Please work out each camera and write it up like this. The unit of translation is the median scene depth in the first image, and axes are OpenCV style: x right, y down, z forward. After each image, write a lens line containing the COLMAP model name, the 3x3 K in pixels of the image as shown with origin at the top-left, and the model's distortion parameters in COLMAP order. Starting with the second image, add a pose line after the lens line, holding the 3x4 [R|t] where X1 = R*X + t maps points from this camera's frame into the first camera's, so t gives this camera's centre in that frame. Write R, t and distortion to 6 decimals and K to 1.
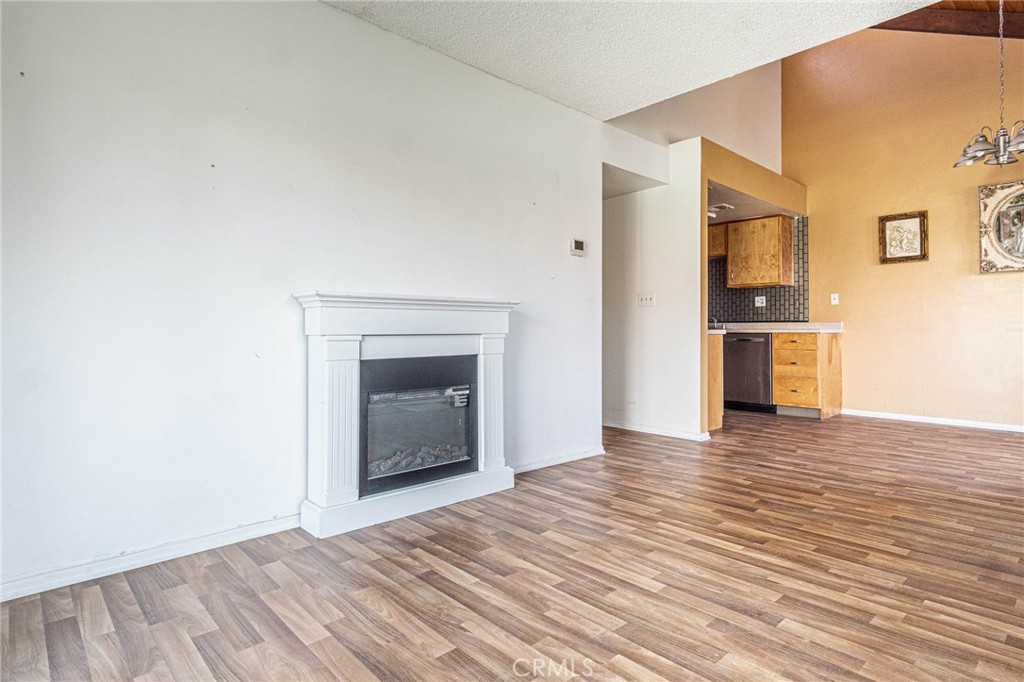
lens RADIAL K [[549.7, 0, 499.5], [0, 549.7, 328.7], [0, 0, 1]] dist [0.002907, 0.001826]
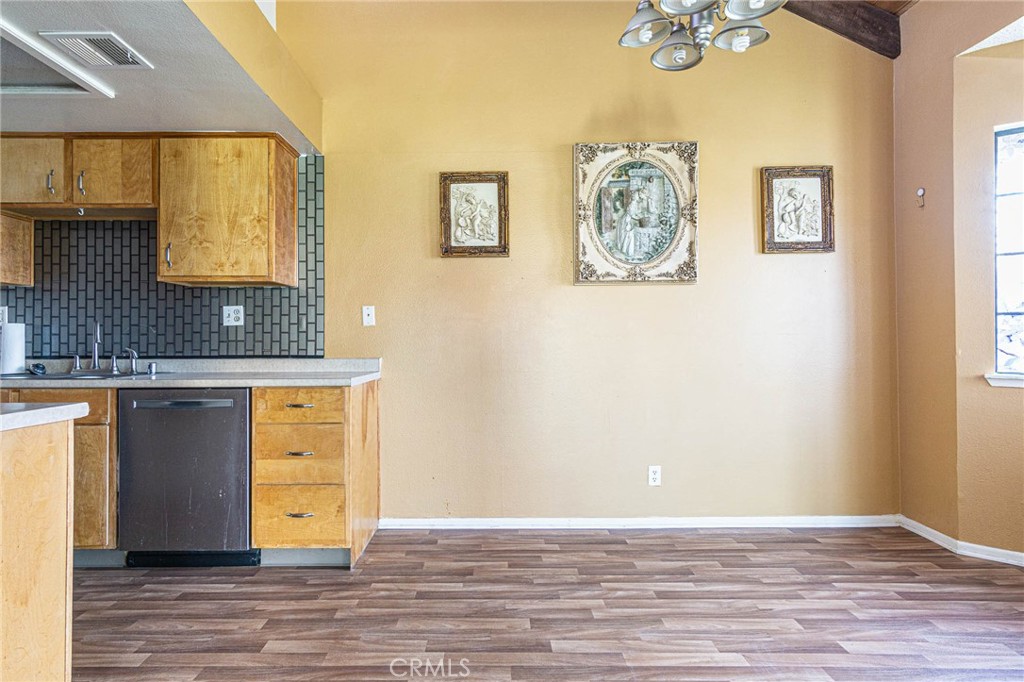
lens RADIAL K [[549.7, 0, 499.5], [0, 549.7, 328.7], [0, 0, 1]] dist [0.002907, 0.001826]
pose [[0.663771, 0.020020, 0.747668, 0.306499], [0.004484, 0.999517, -0.030745, -0.025208], [-0.747922, 0.023760, 0.663361, 0.575444]]
